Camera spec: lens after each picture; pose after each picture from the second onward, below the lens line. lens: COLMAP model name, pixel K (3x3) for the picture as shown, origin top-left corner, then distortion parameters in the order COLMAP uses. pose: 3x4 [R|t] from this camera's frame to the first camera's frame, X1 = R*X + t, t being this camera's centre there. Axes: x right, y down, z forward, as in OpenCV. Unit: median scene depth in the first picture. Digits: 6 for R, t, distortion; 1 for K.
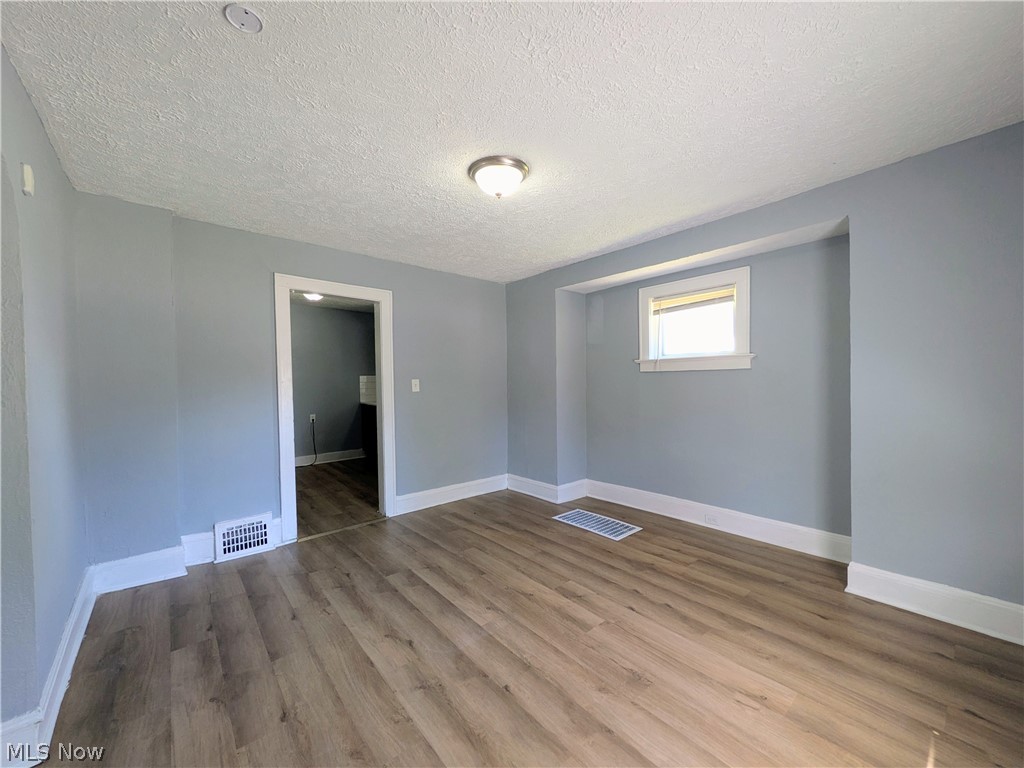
lens RADIAL K [[404.9, 0, 508.6], [0, 404.9, 382.0], [0, 0, 1]] dist [0.004057, -0.001795]
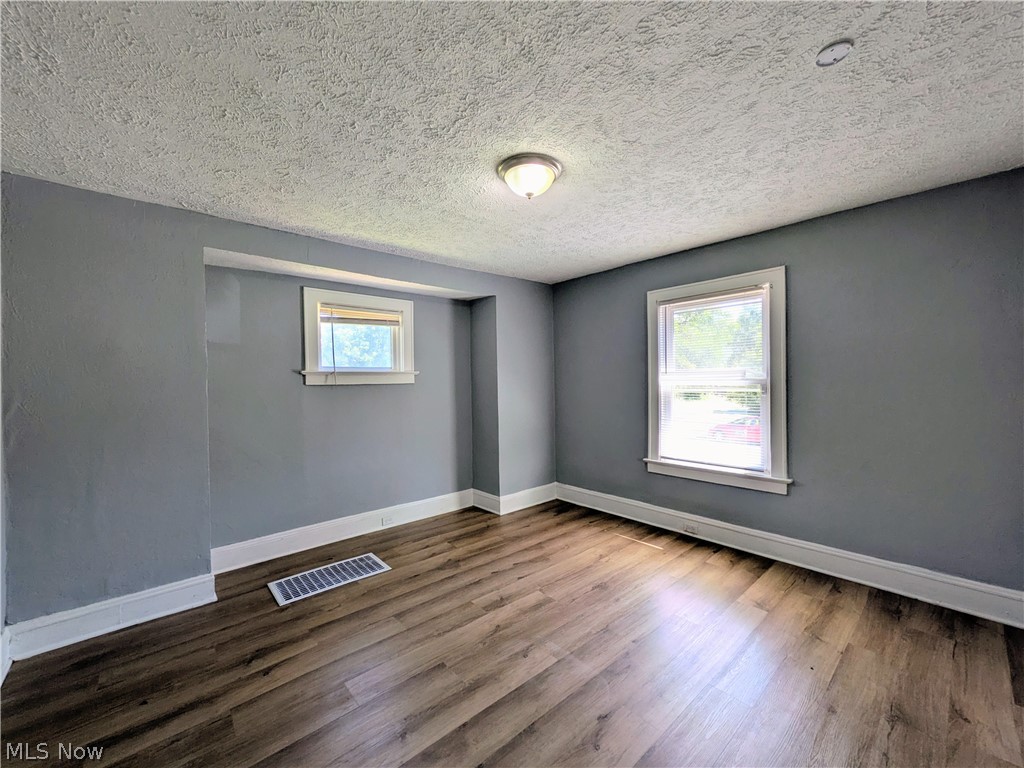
lens RADIAL K [[404.9, 0, 508.5], [0, 404.9, 386.6], [0, 0, 1]] dist [0.004057, -0.001795]
pose [[-0.021623, 0.007477, 0.999738, -0.699937], [0.022515, 0.999722, -0.006989, -0.009351], [-0.999513, 0.022358, -0.021785, 0.792600]]
